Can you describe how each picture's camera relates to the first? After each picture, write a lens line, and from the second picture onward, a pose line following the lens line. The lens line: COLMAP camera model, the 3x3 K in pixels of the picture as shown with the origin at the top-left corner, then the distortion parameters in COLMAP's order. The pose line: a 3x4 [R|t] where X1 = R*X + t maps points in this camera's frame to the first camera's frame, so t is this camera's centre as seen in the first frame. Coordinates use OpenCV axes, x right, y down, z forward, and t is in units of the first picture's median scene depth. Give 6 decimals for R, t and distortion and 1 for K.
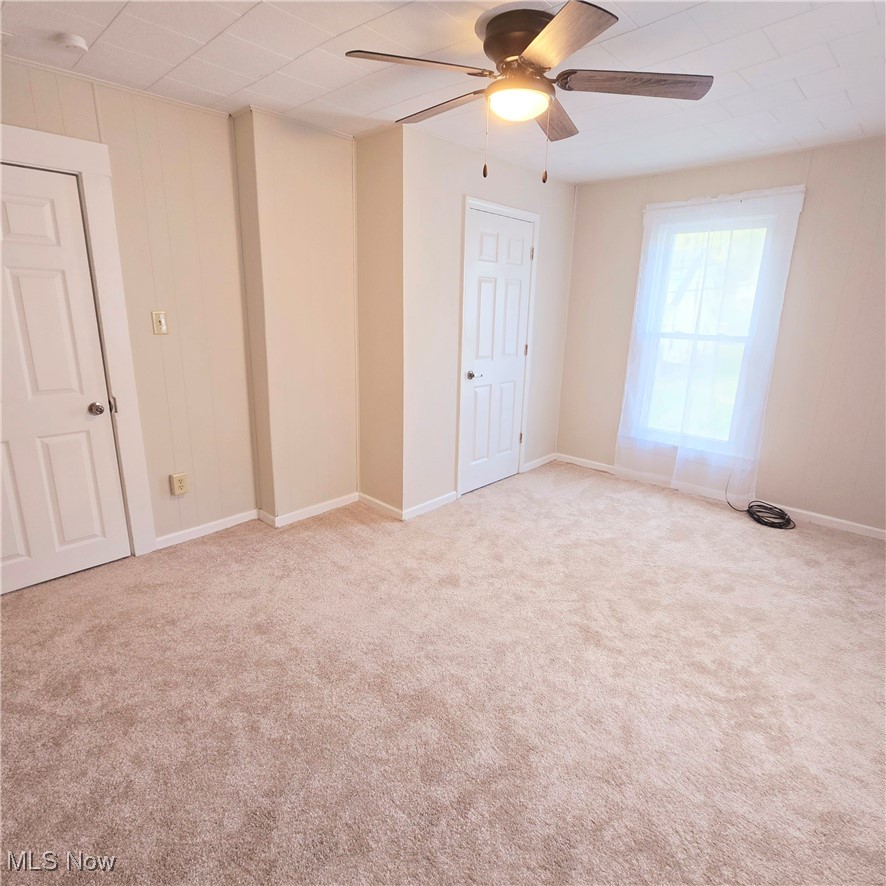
lens RADIAL K [[503.0, 0, 434.4], [0, 503.0, 440.9], [0, 0, 1]] dist [0.000632, 0.000845]
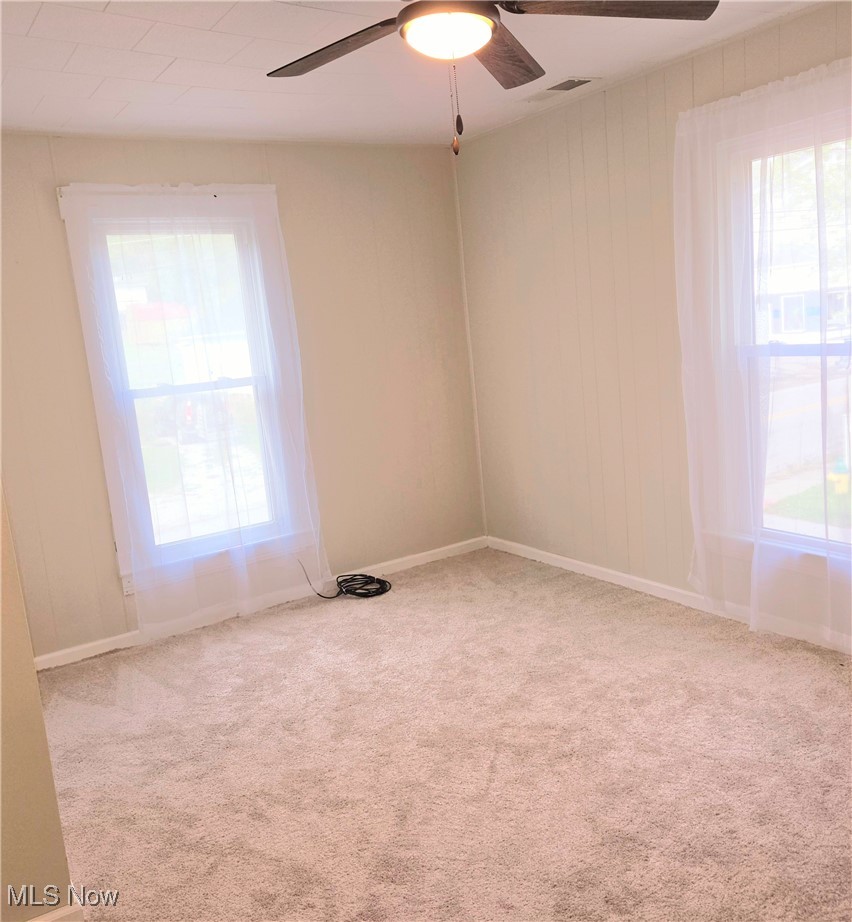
lens RADIAL K [[839.4, 0, 426.0], [0, 839.4, 473.0], [0, 0, 1]] dist [0.038374, 0.004778]
pose [[0.222467, -0.206956, 0.952721, -0.544828], [0.350180, 0.928961, 0.120025, -0.142882], [-0.909880, 0.306922, 0.279135, 0.495501]]
